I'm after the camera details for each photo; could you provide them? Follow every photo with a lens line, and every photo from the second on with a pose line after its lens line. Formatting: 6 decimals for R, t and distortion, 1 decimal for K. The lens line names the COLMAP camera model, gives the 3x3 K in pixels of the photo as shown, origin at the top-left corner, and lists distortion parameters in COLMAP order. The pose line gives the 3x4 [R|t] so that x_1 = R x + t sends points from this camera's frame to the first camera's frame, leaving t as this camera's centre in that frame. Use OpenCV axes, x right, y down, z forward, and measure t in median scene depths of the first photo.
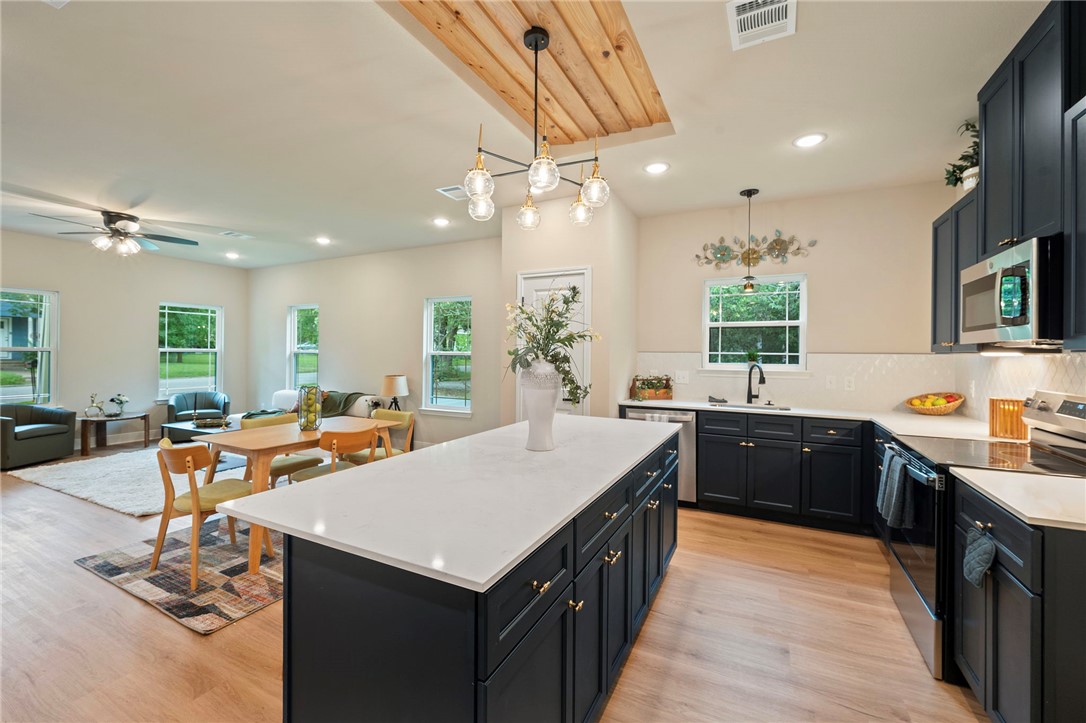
lens RADIAL K [[436.6, 0, 546.5], [0, 436.6, 354.9], [0, 0, 1]] dist [-0.000100, -0.000034]
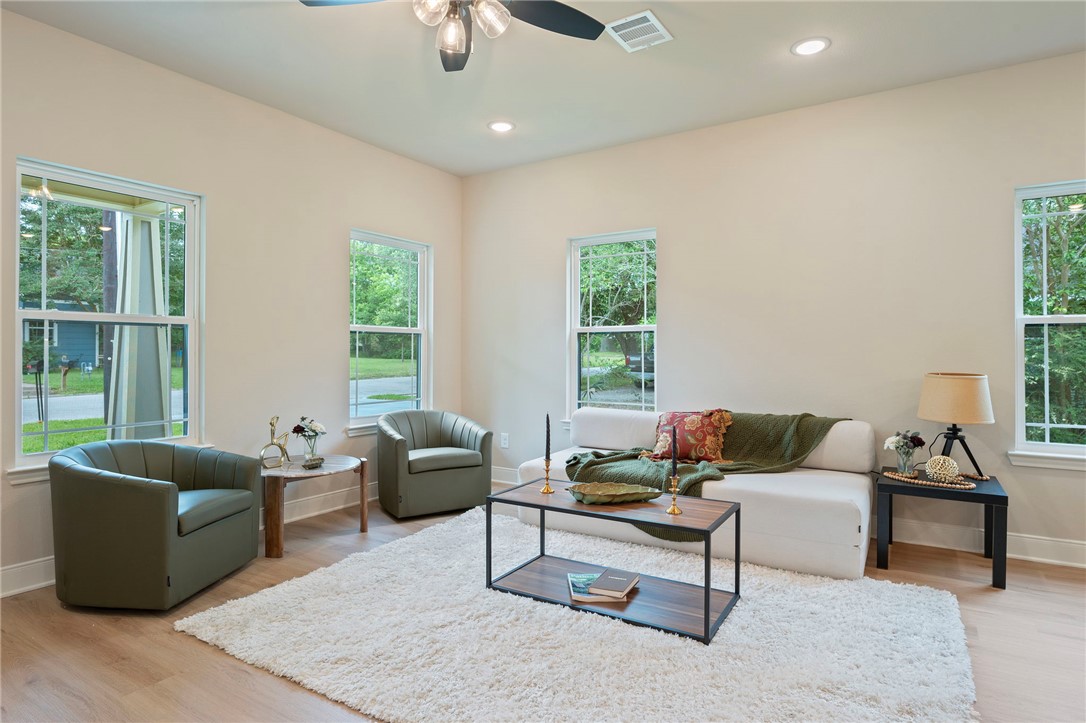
lens RADIAL K [[592.2, 0, 541.8], [0, 592.2, 349.6], [0, 0, 1]] dist [-0.006442, -0.001177]
pose [[0.995043, -0.011201, -0.098816, -0.695949], [0.010186, 0.999890, -0.010776, 0.028024], [0.098925, 0.009716, 0.995047, 0.408553]]
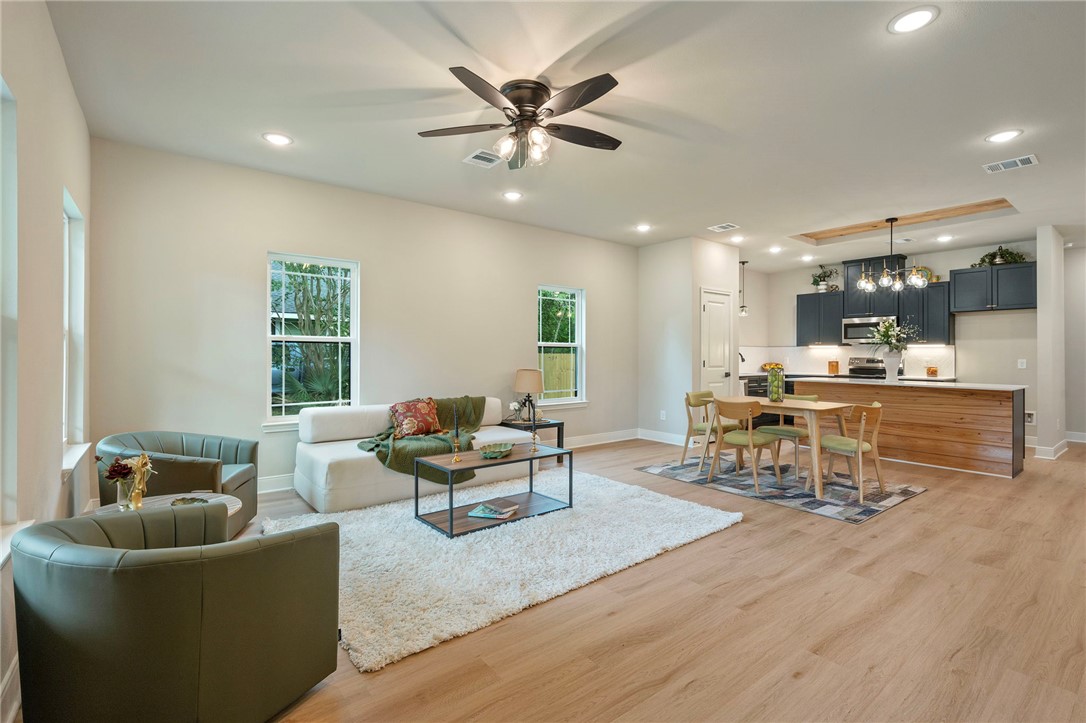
lens RADIAL K [[496.7, 0, 543.0], [0, 496.7, 361.5], [0, 0, 1]] dist [-0.001370, -0.000245]
pose [[0.422936, -0.020483, 0.905928, -1.251867], [0.001107, 0.999755, 0.022087, 0.009598], [-0.906159, -0.008339, 0.422856, 0.568472]]
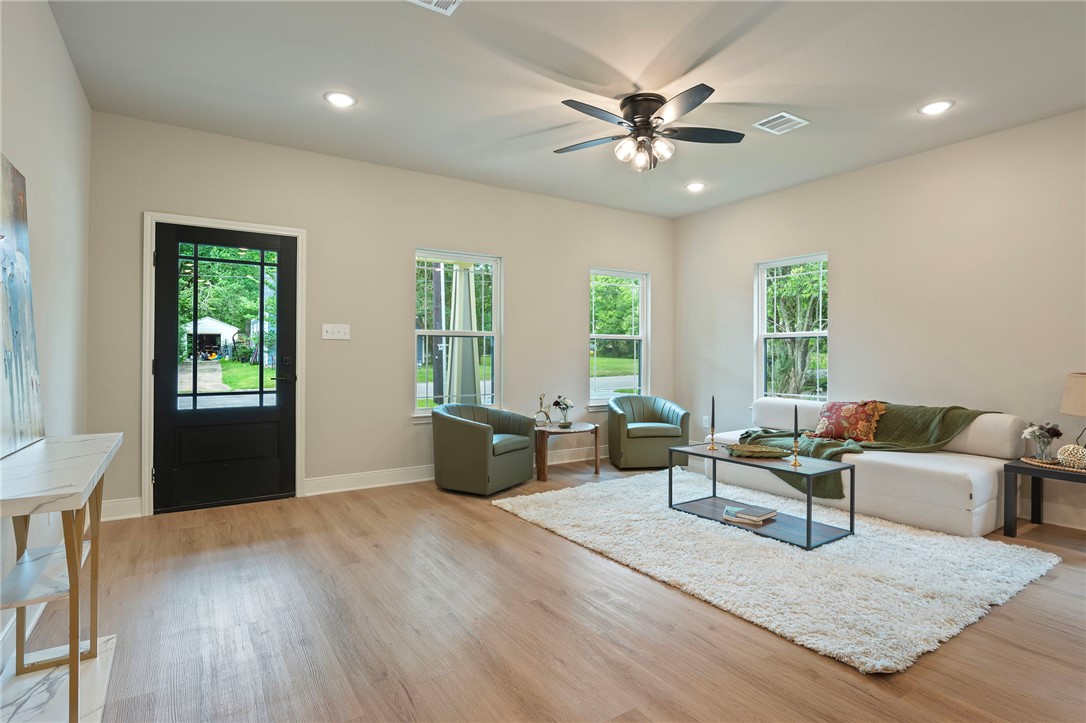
lens RADIAL K [[552.1, 0, 543.0], [0, 552.1, 361.5], [0, 0, 1]] dist [0.000239, -0.000028]
pose [[0.866499, -0.001236, -0.499177, -0.581147], [0.004543, 0.999975, 0.005409, 0.030152], [0.499158, -0.006955, 0.866483, 0.210371]]
